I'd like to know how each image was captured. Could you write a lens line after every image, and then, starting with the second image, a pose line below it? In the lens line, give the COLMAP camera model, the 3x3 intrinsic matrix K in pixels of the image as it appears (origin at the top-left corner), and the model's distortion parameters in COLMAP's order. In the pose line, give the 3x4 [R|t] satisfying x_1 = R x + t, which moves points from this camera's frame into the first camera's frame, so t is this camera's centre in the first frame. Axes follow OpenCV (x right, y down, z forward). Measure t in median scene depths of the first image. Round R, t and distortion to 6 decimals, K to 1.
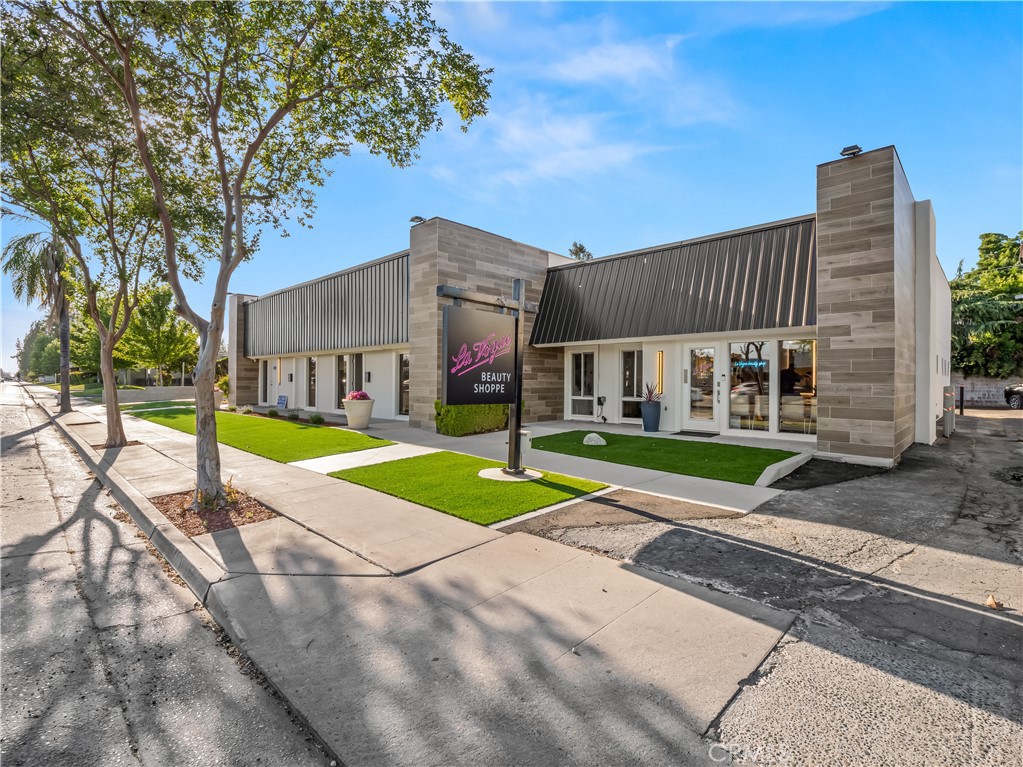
lens RADIAL K [[495.1, 0, 510.0], [0, 495.1, 383.6], [0, 0, 1]] dist [-0.015835, -0.001283]
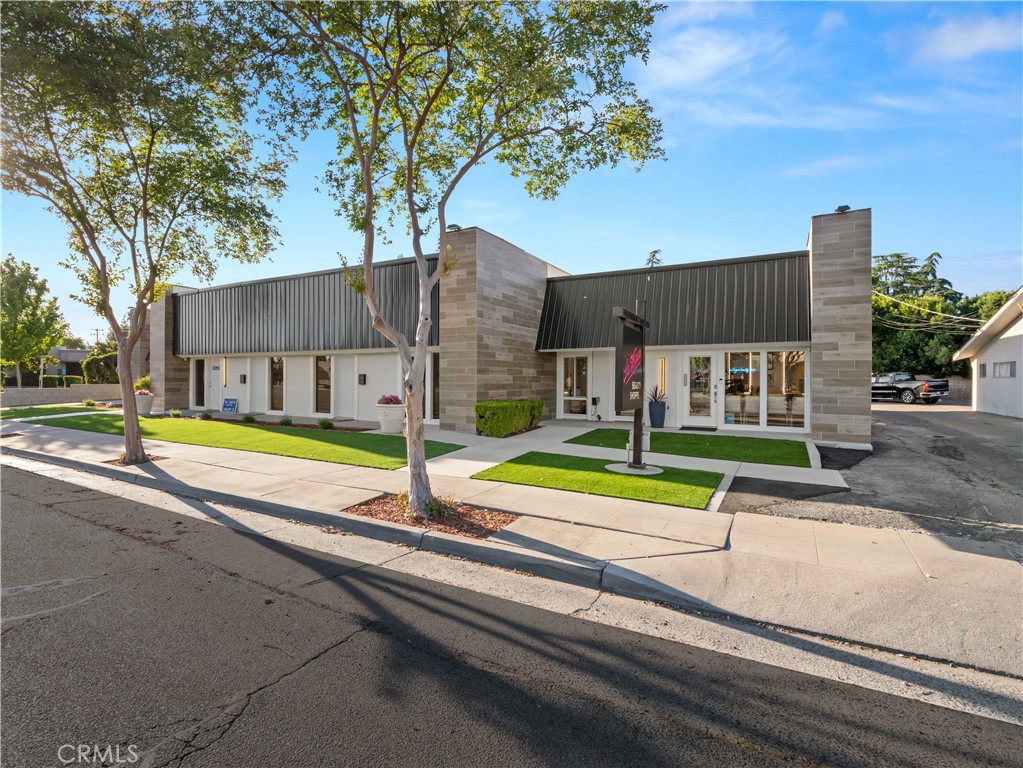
lens RADIAL K [[495.1, 0, 512.0], [0, 495.1, 385.4], [0, 0, 1]] dist [-0.015835, -0.001283]
pose [[0.965756, -0.004675, 0.259412, -0.344039], [0.002161, 0.999948, 0.009973, -0.014528], [-0.259445, -0.009071, 0.965715, -0.024874]]
